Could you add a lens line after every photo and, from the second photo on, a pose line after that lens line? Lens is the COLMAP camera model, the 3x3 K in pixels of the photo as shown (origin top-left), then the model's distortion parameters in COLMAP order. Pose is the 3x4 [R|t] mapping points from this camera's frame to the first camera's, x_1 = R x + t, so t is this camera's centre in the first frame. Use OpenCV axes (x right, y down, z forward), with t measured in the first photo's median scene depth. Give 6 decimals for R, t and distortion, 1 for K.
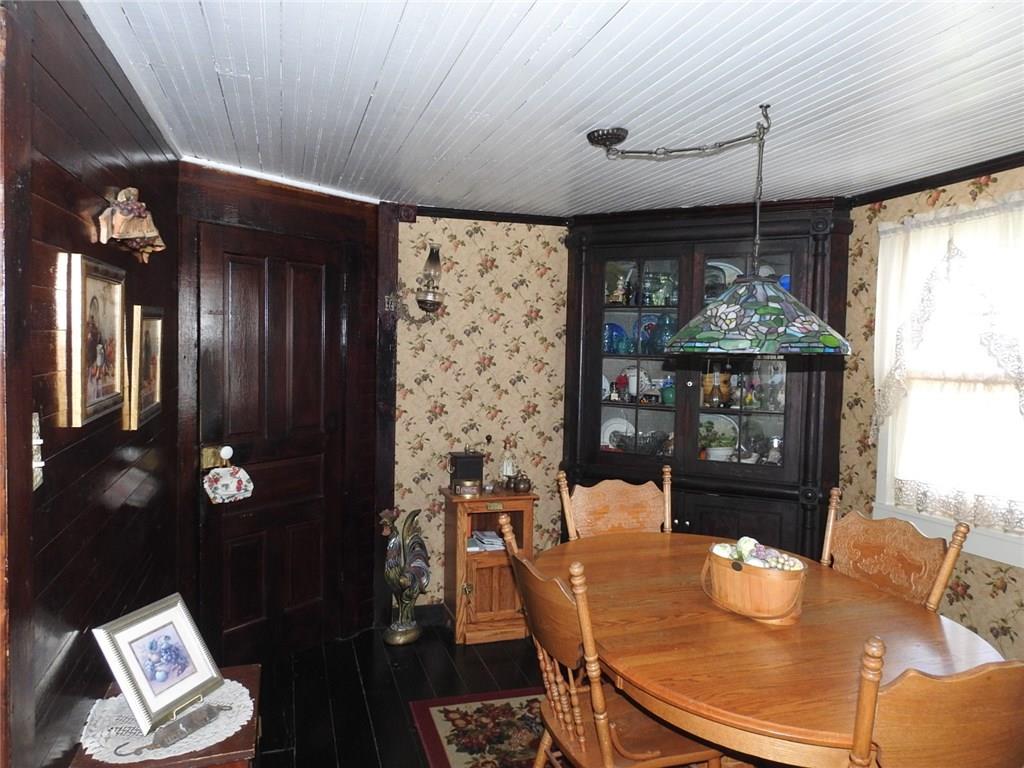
lens RADIAL K [[725.3, 0, 515.1], [0, 725.3, 381.7], [0, 0, 1]] dist [-0.005213, 0.000408]
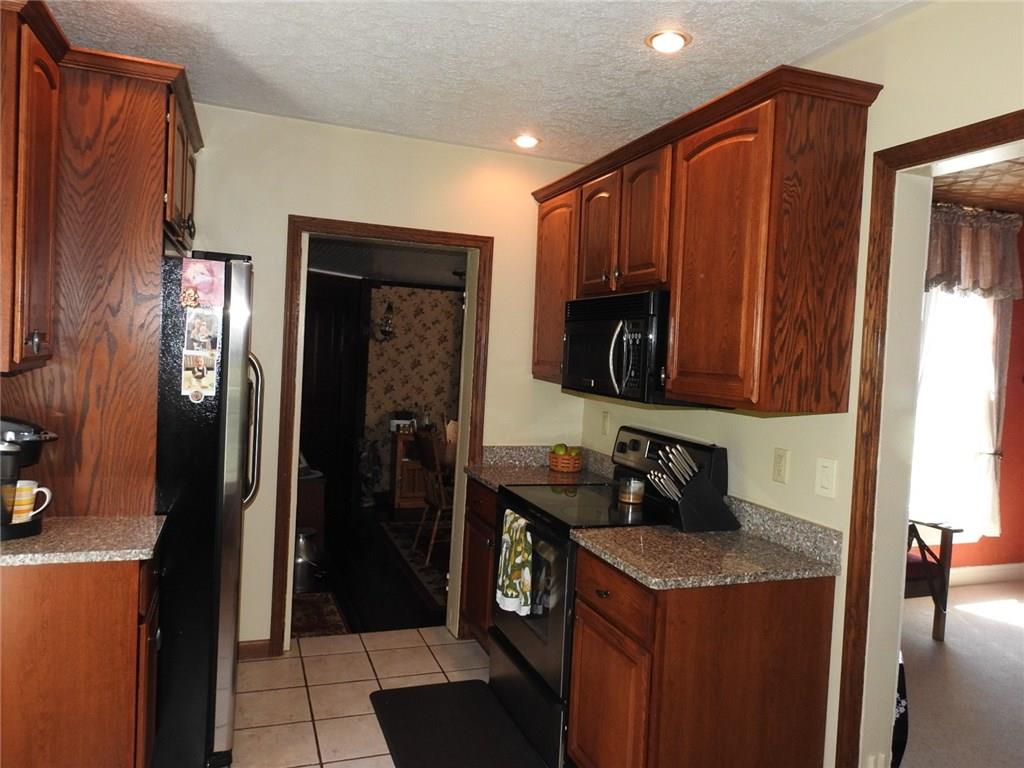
lens RADIAL K [[725.3, 0, 508.1], [0, 725.3, 381.3], [0, 0, 1]] dist [-0.005213, 0.000408]
pose [[0.998456, 0.030642, 0.046335, 0.114677], [-0.029911, 0.999418, -0.016381, 0.043890], [-0.046810, 0.014970, 0.998792, -0.904261]]
